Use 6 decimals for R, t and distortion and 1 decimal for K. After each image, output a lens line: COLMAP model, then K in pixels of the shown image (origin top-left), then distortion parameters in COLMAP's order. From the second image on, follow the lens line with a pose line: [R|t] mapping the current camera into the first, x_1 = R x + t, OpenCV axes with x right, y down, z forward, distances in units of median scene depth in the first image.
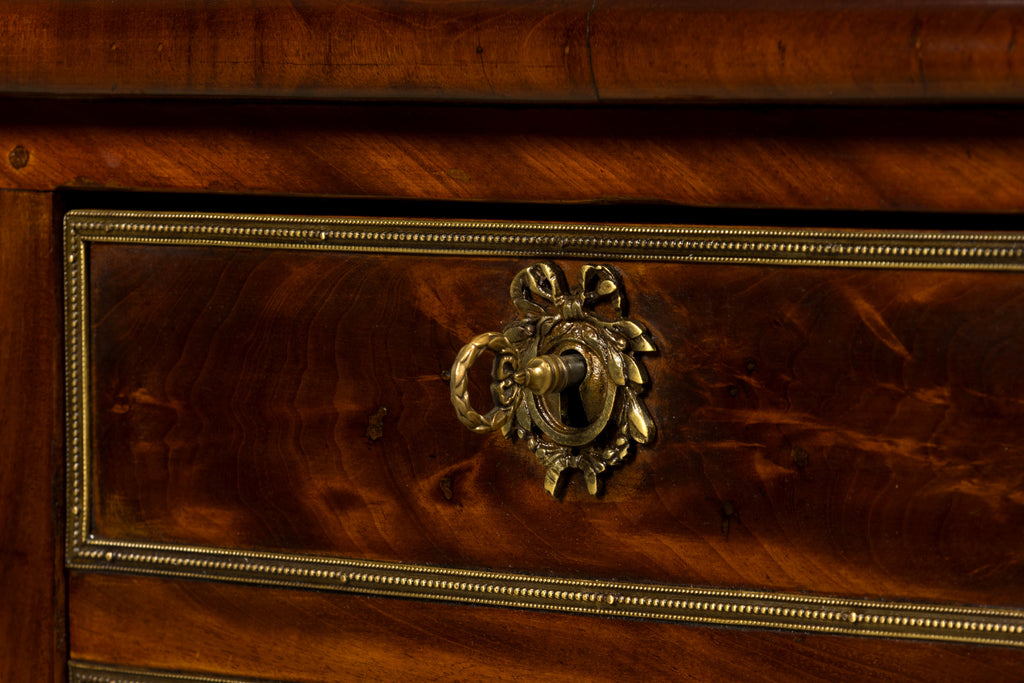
lens RADIAL K [[5873.6, 0, 512.3], [0, 5873.6, 412.0], [0, 0, 1]] dist [-0.066749, 12.808789]
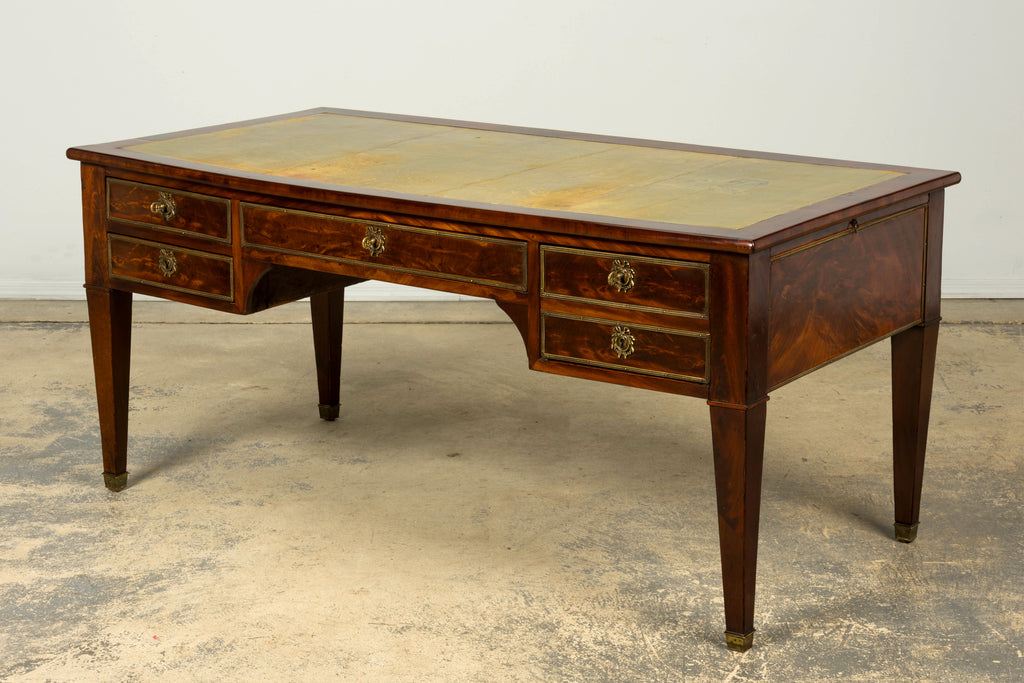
lens RADIAL K [[1846.6, 0, 523.1], [0, 1846.6, 338.6], [0, 0, 1]] dist [-0.011479, -0.020177]
pose [[0.996200, -0.024857, 0.083478, -0.288544], [0.011531, 0.987617, 0.156462, -0.273236], [-0.086334, -0.154905, 0.984150, -1.168902]]
